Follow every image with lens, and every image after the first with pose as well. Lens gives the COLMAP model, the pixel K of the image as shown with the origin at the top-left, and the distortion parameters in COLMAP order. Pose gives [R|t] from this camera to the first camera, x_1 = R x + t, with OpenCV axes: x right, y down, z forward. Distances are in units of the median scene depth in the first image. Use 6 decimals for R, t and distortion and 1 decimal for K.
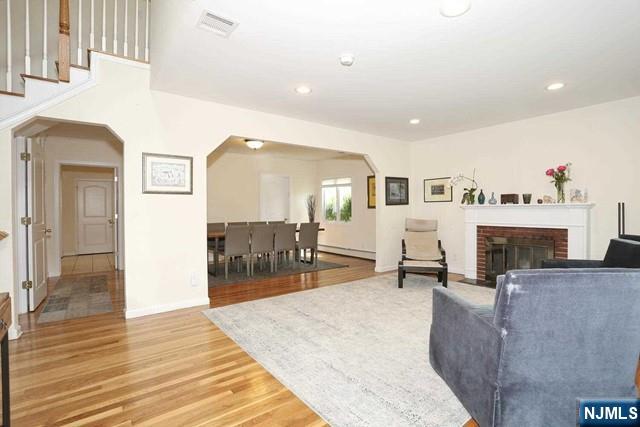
lens RADIAL K [[311.9, 0, 319.9], [0, 311.9, 214.2], [0, 0, 1]] dist [-0.050224, 0.016803]
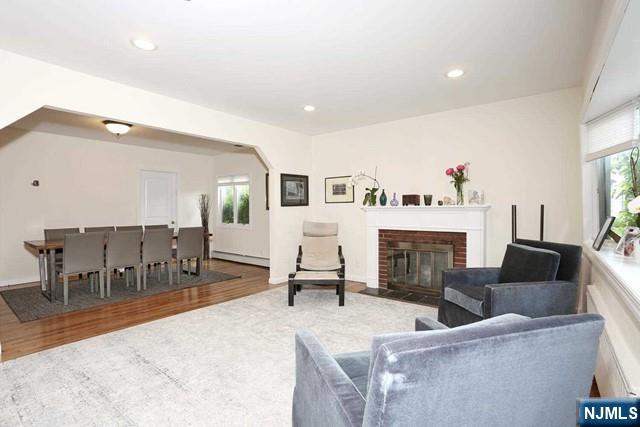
lens RADIAL K [[311.9, 0, 319.4], [0, 311.9, 212.0], [0, 0, 1]] dist [-0.050224, 0.016803]
pose [[0.968207, 0.001028, 0.250147, 0.124683], [0.001212, 0.999961, -0.008800, -0.006818], [-0.250146, 0.008824, 0.968168, 0.173508]]
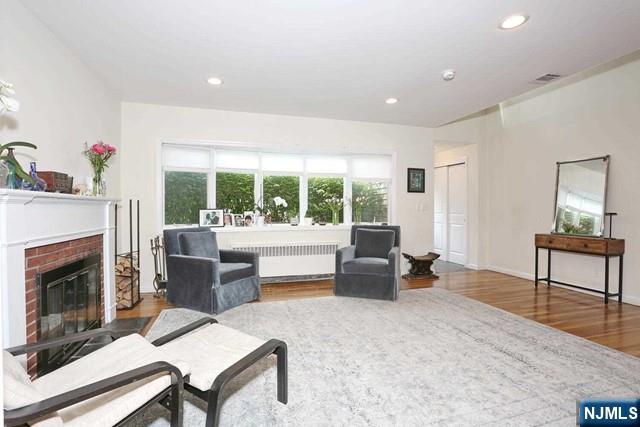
lens RADIAL K [[311.9, 0, 317.6], [0, 311.9, 214.9], [0, 0, 1]] dist [-0.050224, 0.016803]
pose [[-0.929216, -0.002044, 0.369531, 0.071205], [0.010964, 0.999392, 0.033097, -0.012216], [-0.369374, 0.034806, -0.928629, 1.345982]]
